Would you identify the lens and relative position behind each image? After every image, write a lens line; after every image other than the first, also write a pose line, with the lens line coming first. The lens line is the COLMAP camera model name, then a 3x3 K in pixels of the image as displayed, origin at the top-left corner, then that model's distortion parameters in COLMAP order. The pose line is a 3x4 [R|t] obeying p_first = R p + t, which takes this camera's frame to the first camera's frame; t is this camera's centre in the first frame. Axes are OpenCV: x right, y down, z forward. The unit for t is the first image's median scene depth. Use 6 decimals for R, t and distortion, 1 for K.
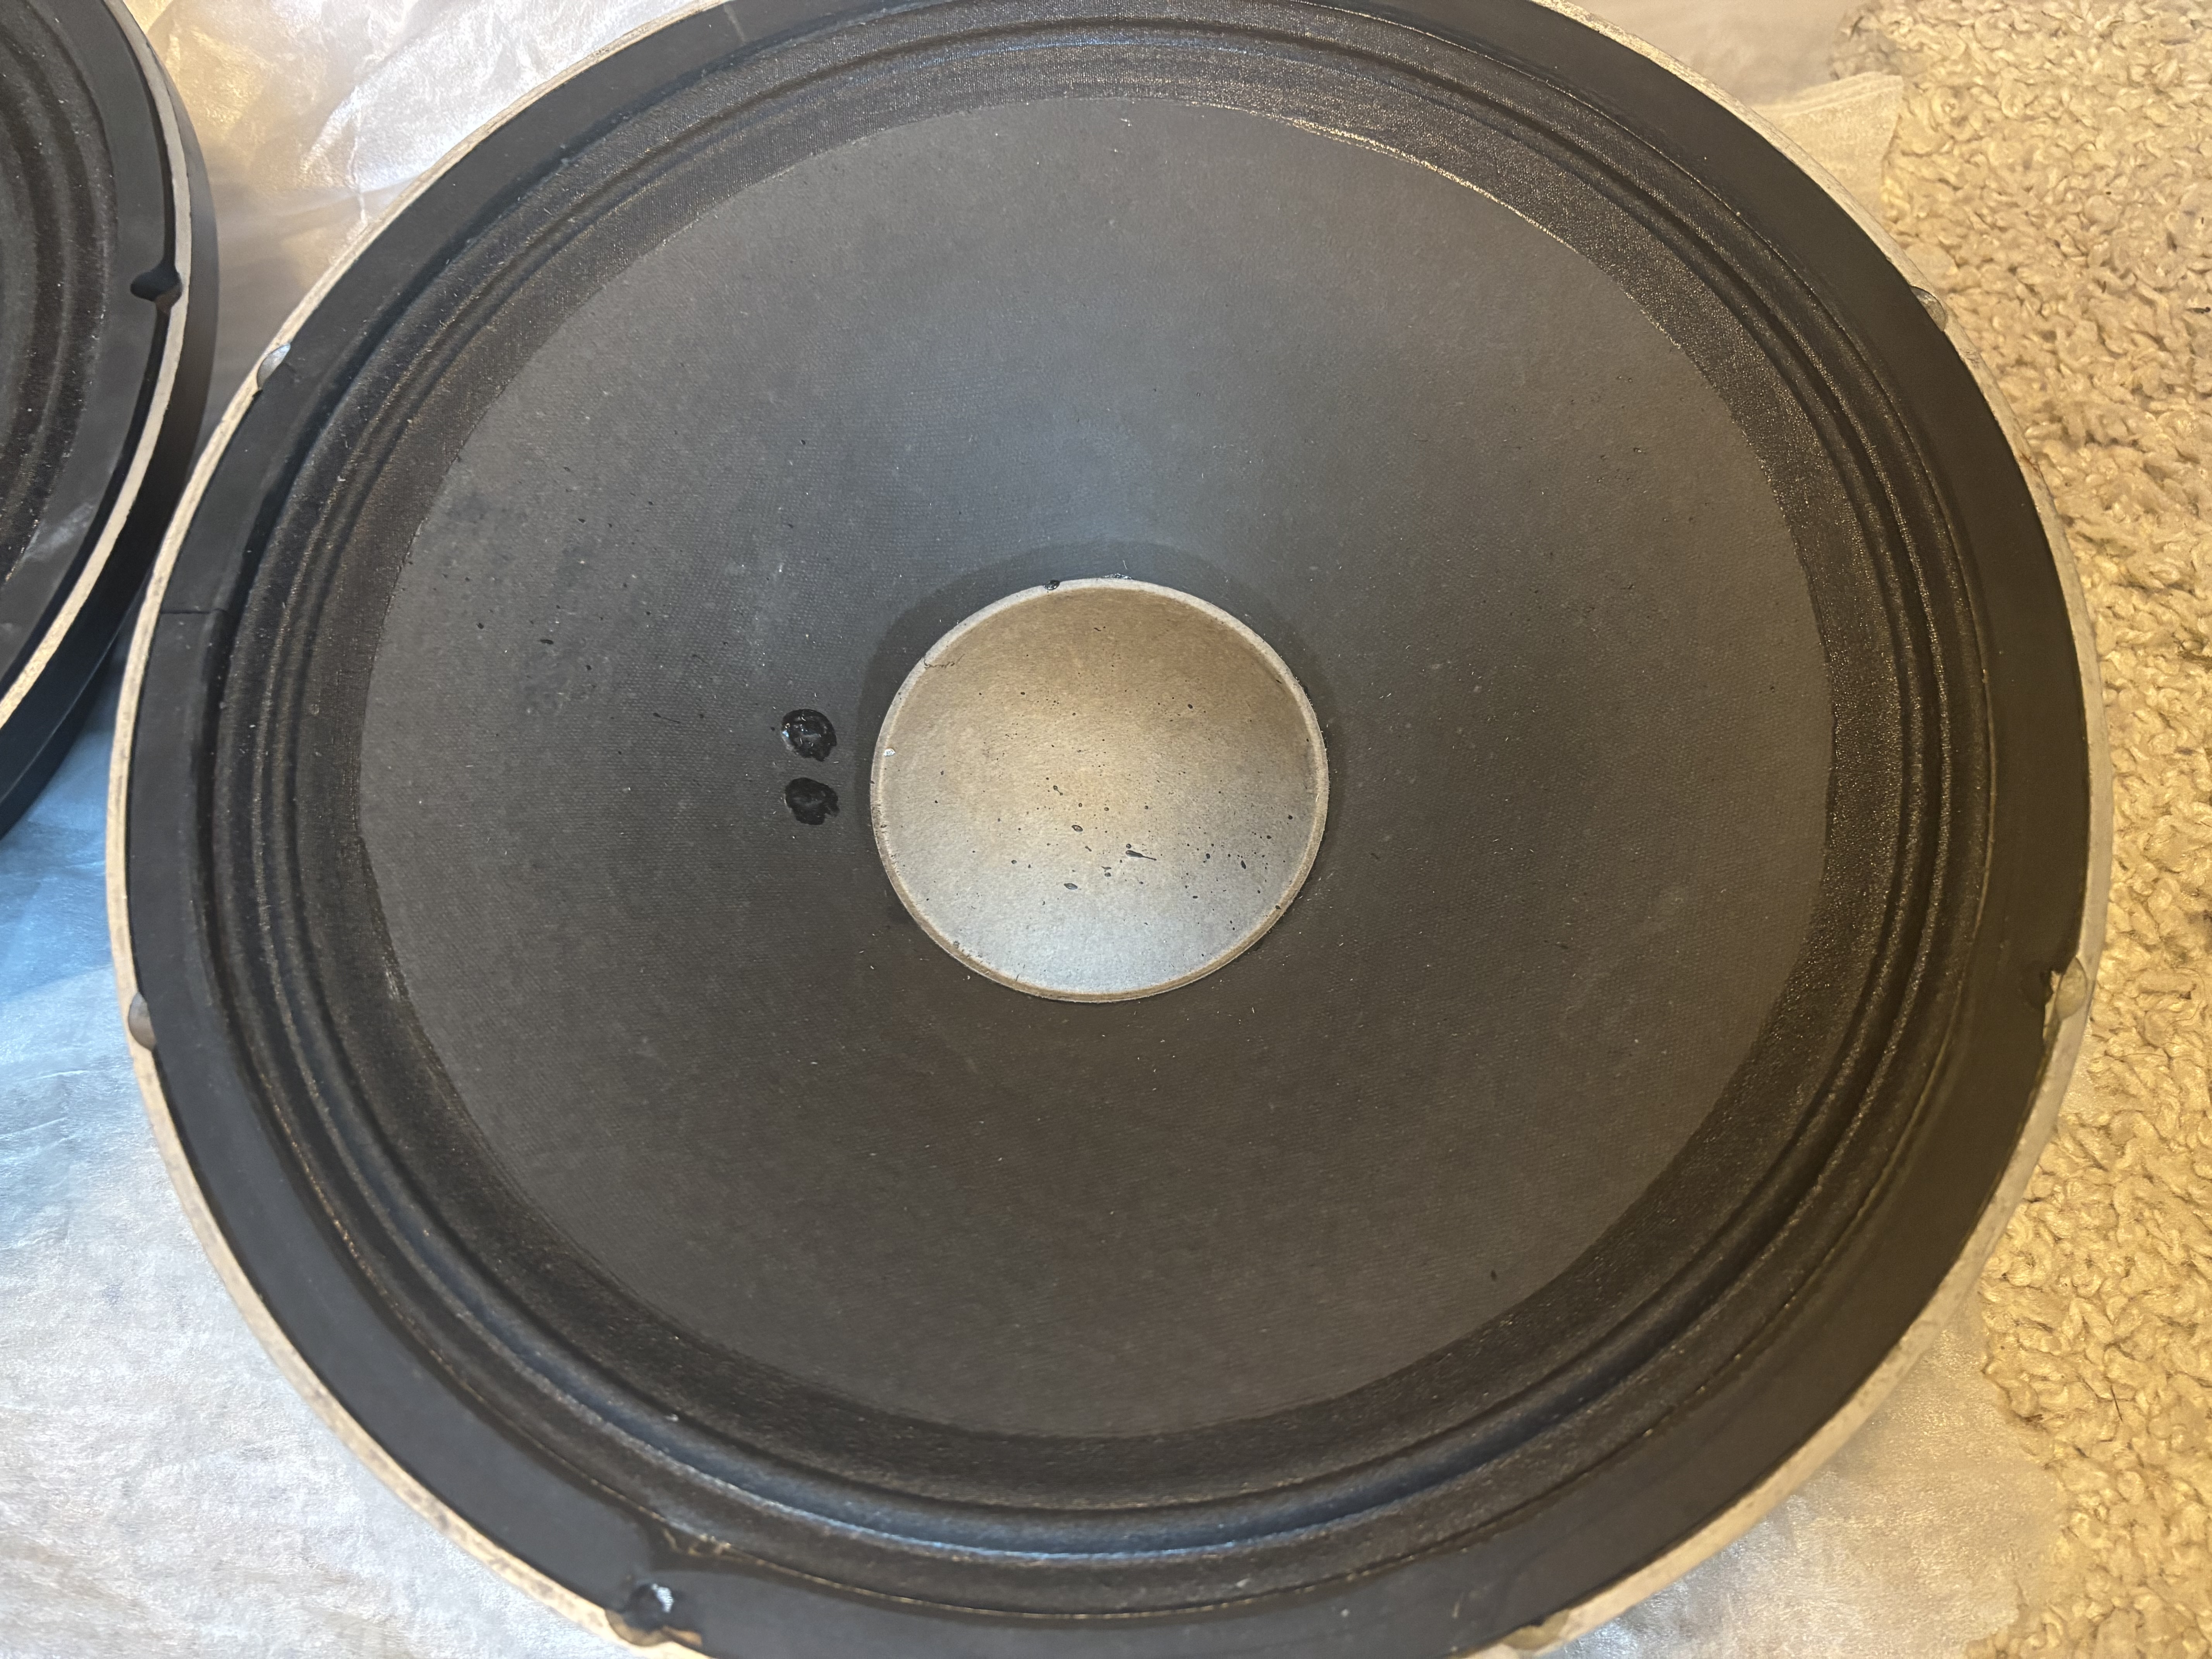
lens RADIAL K [[1638.2, 0, 1081.6], [0, 1638.2, 825.1], [0, 0, 1]] dist [0.008904, -0.045544]
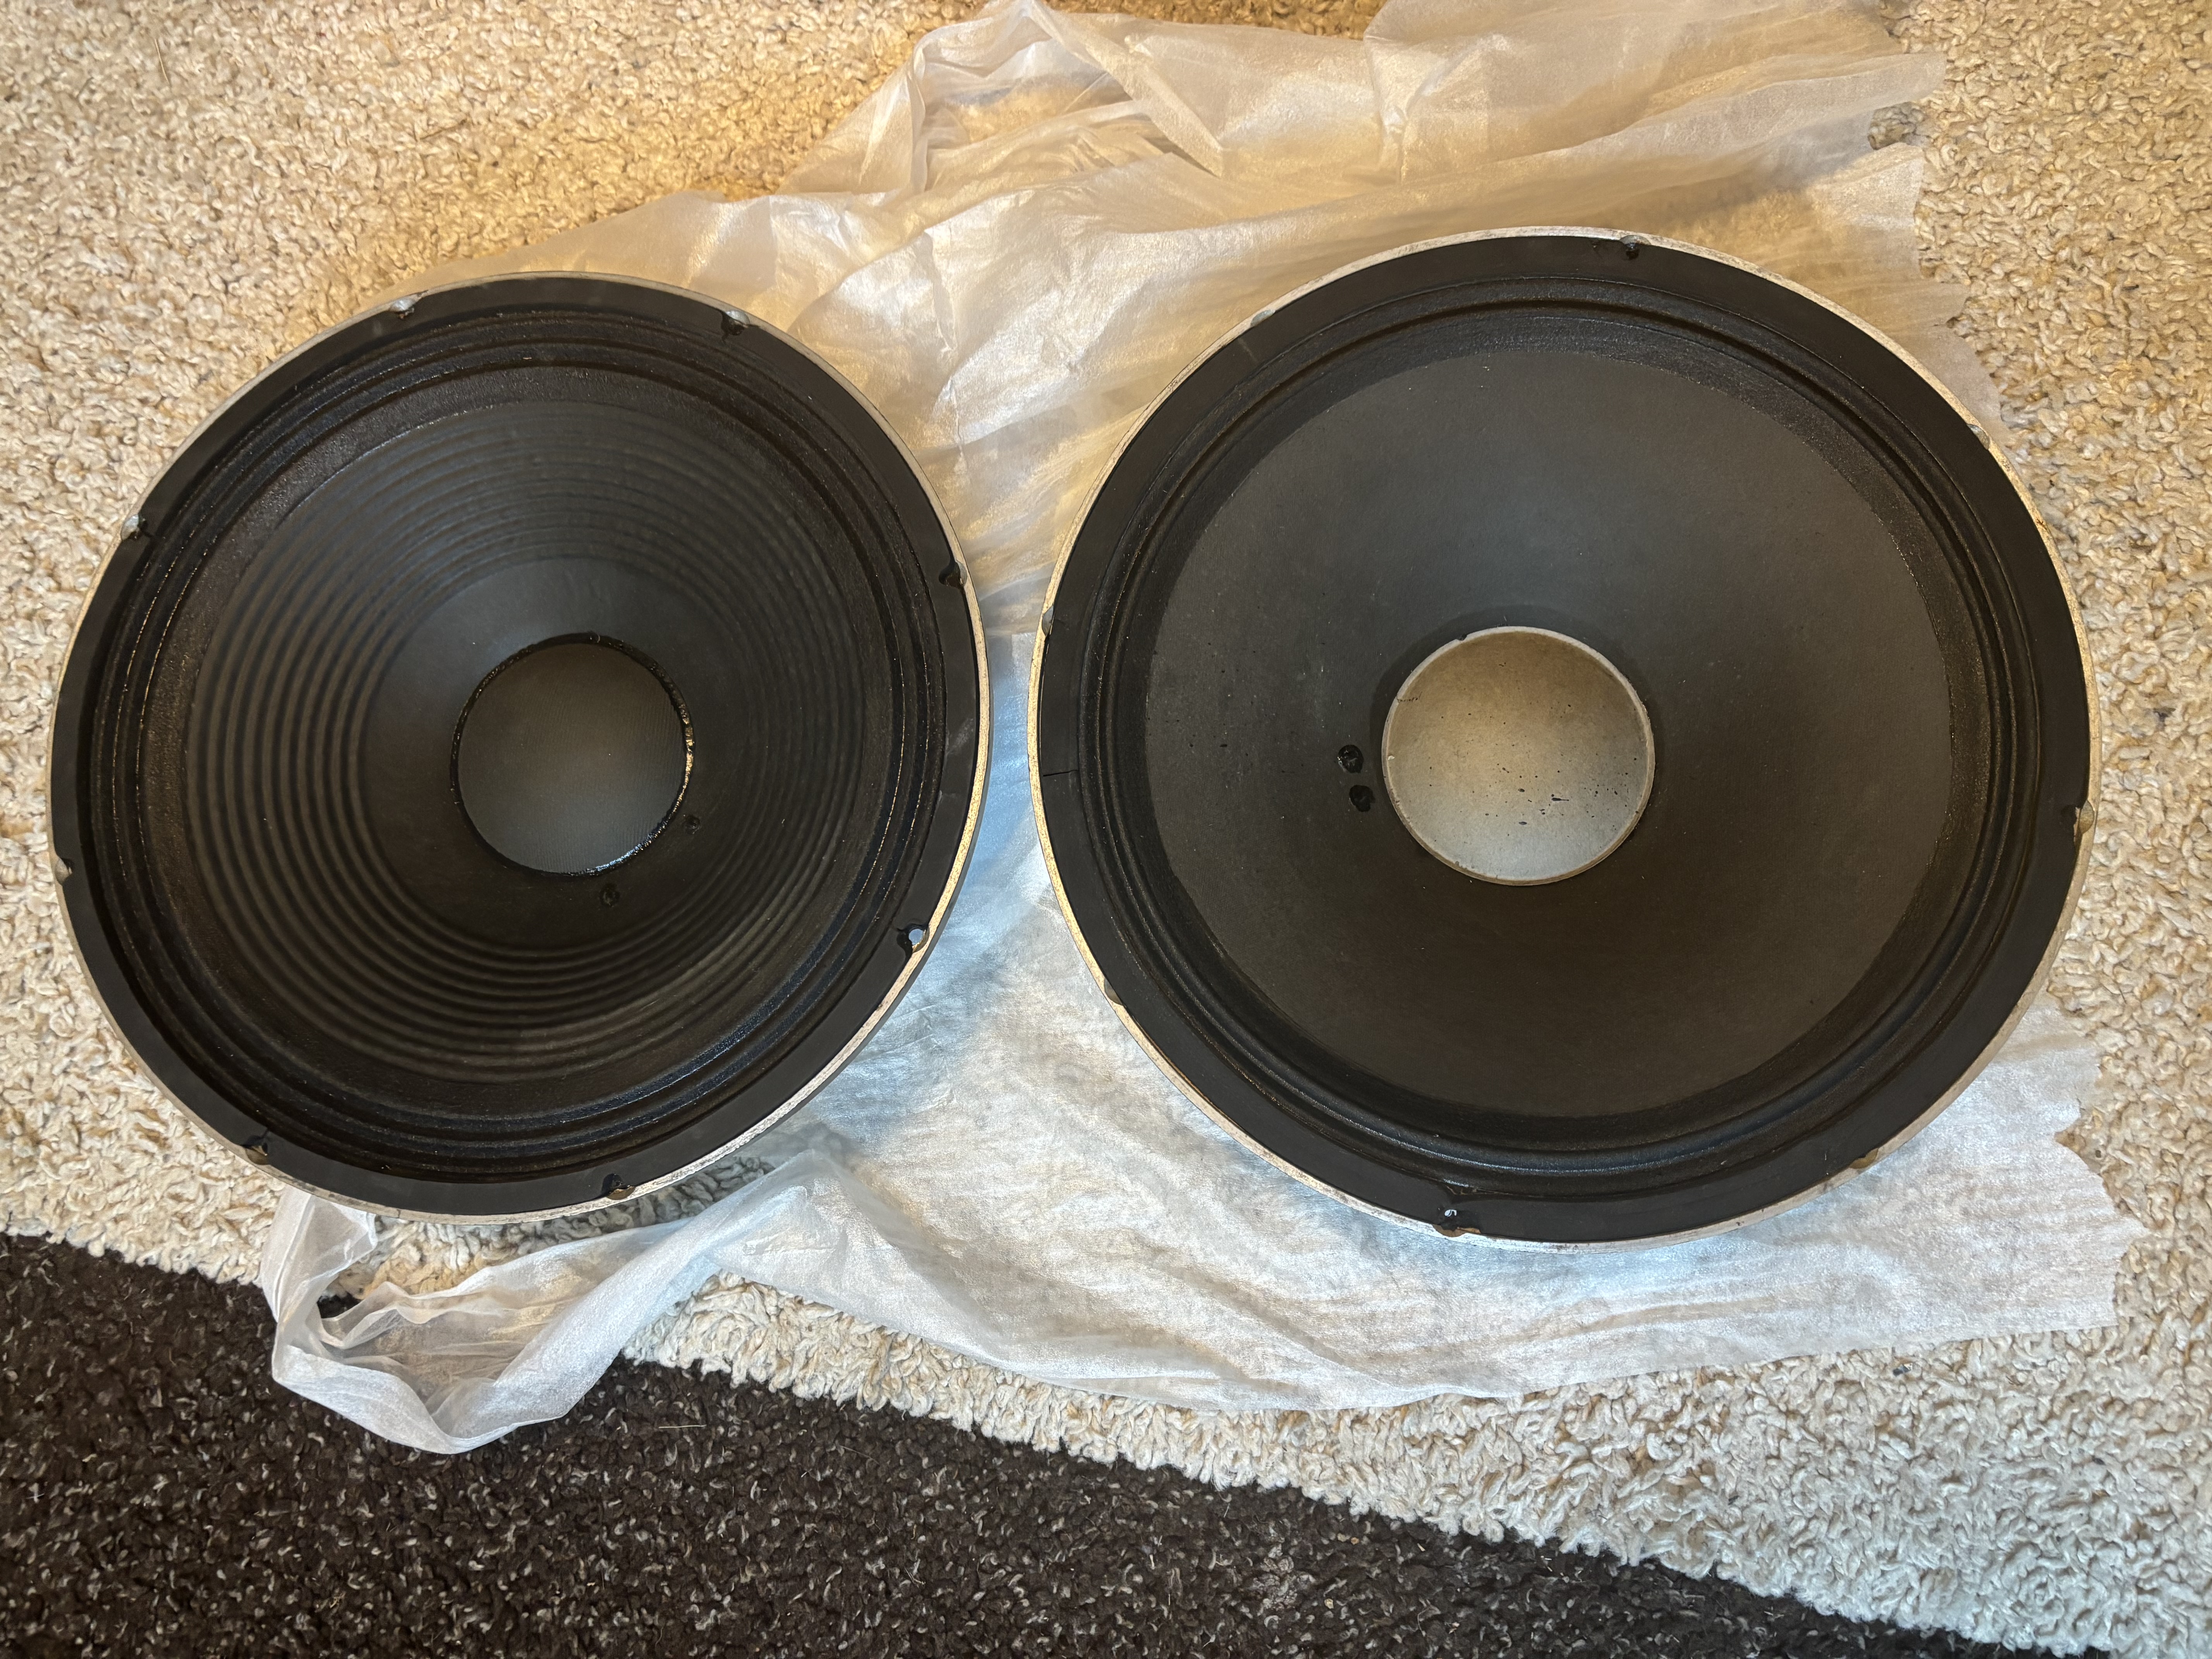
lens RADIAL K [[1624.5, 0, 1105.3], [0, 1624.5, 797.3], [0, 0, 1]] dist [0.002975, -0.036486]
pose [[0.984069, -0.177781, -0.001594, -0.424412], [0.175135, 0.967798, 0.180818, -0.370243], [-0.030603, -0.178217, 0.983515, -0.677970]]
